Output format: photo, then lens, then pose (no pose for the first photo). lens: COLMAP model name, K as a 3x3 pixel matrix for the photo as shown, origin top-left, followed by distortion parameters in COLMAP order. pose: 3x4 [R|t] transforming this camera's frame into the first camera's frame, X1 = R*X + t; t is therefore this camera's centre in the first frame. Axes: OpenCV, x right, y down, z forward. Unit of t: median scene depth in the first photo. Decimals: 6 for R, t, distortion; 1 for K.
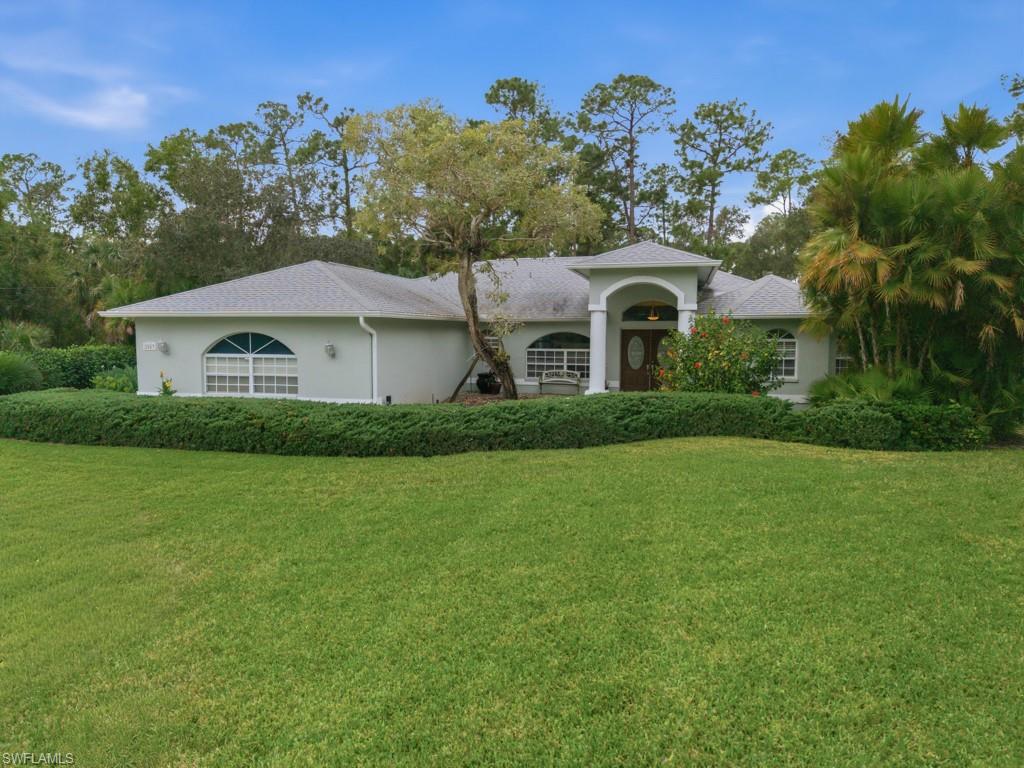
lens RADIAL K [[706.2, 0, 508.6], [0, 706.2, 380.8], [0, 0, 1]] dist [0.019179, -0.023170]
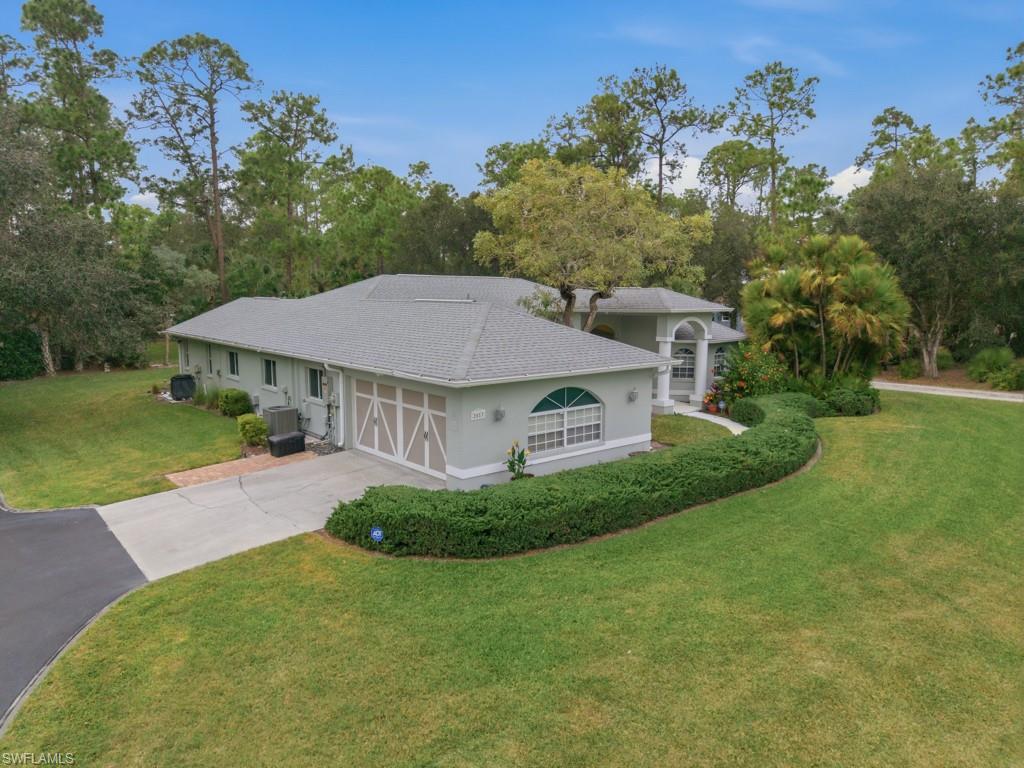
lens RADIAL K [[706.2, 0, 511.8], [0, 706.2, 386.3], [0, 0, 1]] dist [0.019179, -0.023170]
pose [[0.605093, -0.110889, 0.788394, -1.205480], [0.067069, 0.993833, 0.088309, -0.163703], [-0.793324, -0.000558, 0.608799, 0.438148]]
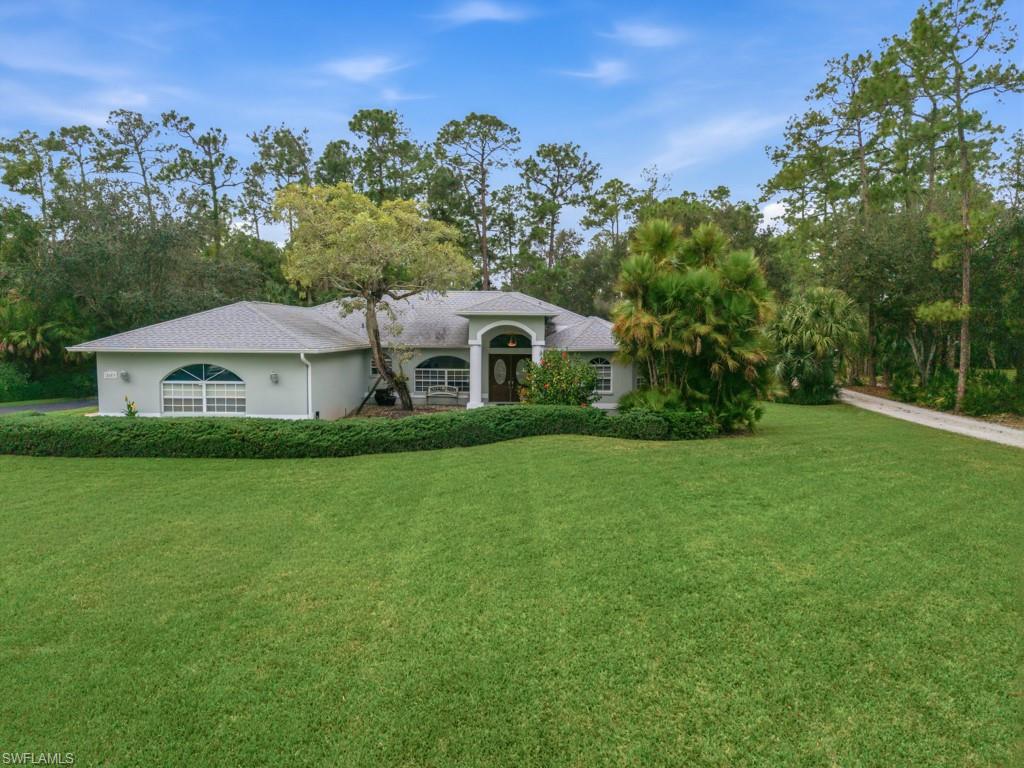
lens RADIAL K [[706.2, 0, 520.7], [0, 706.2, 382.7], [0, 0, 1]] dist [0.019179, -0.023170]
pose [[0.972827, -0.015360, 0.231021, -0.106390], [0.014224, 0.999877, 0.006584, -0.034672], [-0.231094, -0.003119, 0.972926, -0.356103]]
